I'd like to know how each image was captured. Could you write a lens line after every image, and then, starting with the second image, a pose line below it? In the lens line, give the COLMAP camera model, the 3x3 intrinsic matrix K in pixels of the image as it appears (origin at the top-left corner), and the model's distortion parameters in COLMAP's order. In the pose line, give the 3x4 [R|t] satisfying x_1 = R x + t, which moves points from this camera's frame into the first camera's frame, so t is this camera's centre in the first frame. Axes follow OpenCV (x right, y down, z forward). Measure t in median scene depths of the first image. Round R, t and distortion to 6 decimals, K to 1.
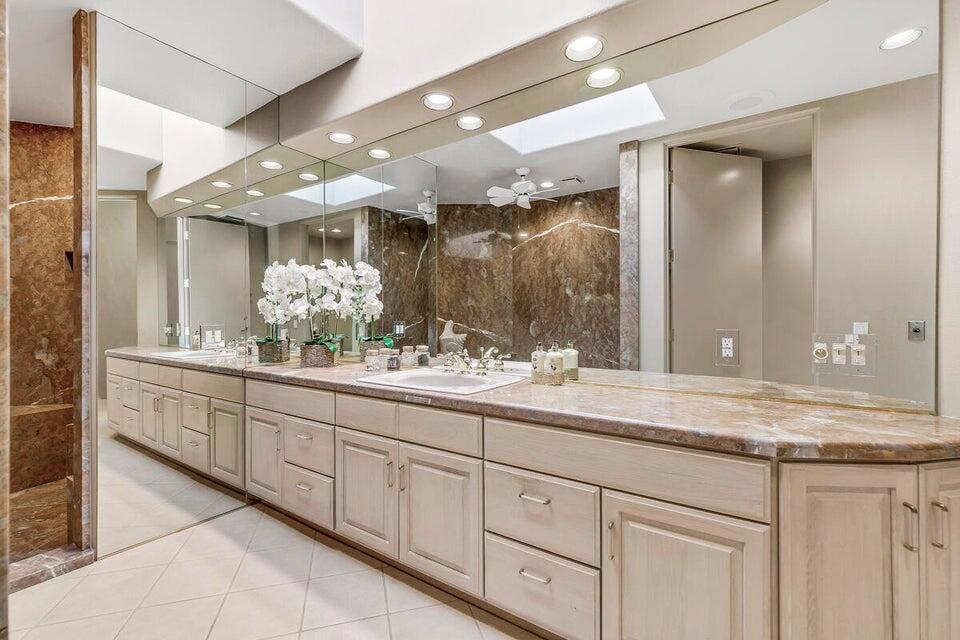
lens RADIAL K [[435.8, 0, 480.7], [0, 435.8, 310.0], [0, 0, 1]] dist [0.002137, 0.000702]
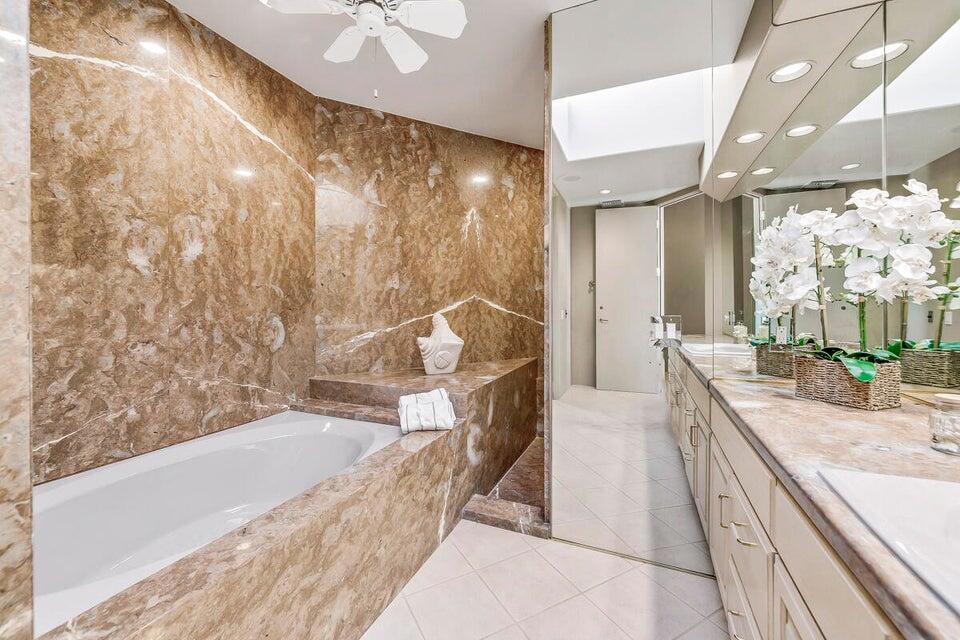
lens RADIAL K [[388.1, 0, 473.4], [0, 388.1, 307.2], [0, 0, 1]] dist [0.000179, -0.000040]
pose [[0.201381, 0.007250, -0.979486, -0.007188], [0.013265, 0.999861, 0.010128, 0.005515], [0.979423, -0.015032, 0.201256, 0.396646]]
